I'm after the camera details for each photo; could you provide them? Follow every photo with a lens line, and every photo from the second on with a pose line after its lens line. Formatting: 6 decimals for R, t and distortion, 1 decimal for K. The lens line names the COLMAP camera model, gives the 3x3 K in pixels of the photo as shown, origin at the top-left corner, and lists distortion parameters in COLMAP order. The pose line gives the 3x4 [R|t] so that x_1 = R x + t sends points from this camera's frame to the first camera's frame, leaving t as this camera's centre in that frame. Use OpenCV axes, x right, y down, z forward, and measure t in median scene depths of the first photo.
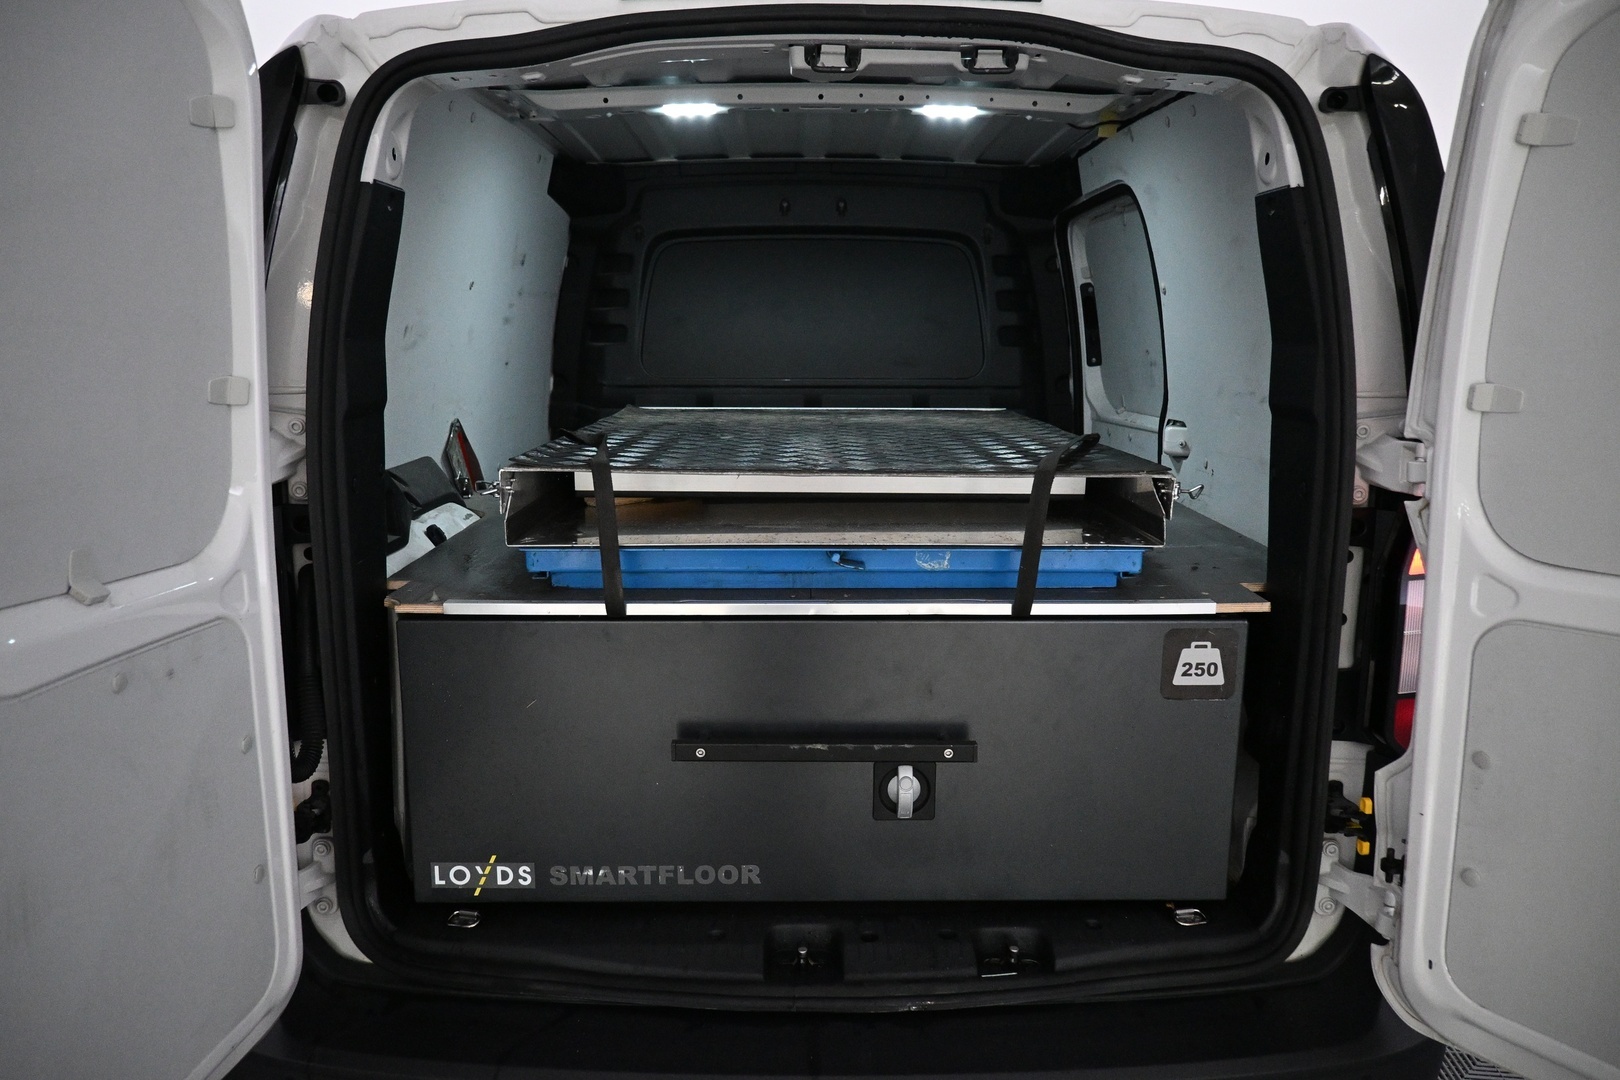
lens RADIAL K [[1270.3, 0, 831.5], [0, 1270.3, 572.6], [0, 0, 1]] dist [0.011603, 0.006634]
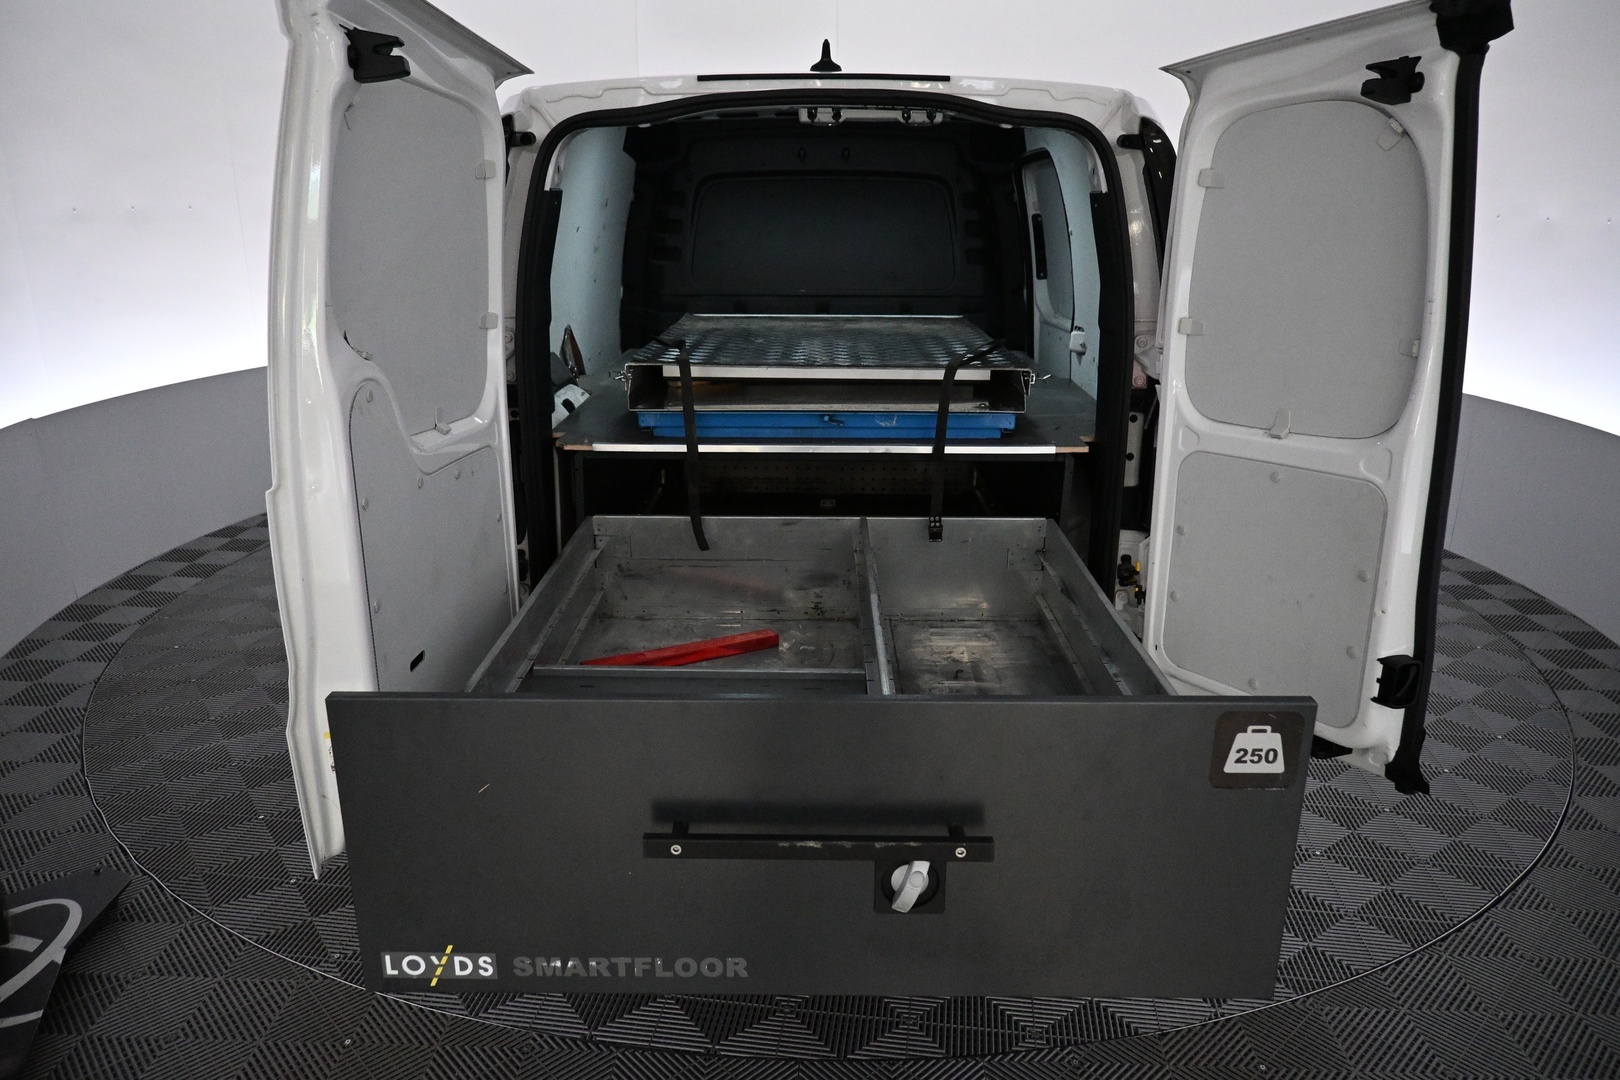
lens RADIAL K [[1270.3, 0, 831.5], [0, 1270.3, 572.6], [0, 0, 1]] dist [0.011603, 0.006634]
pose [[0.999798, 0.006656, -0.018984, 0.041043], [-0.004919, 0.995919, 0.090121, 0.037610], [0.019506, -0.090010, 0.995750, -0.641053]]
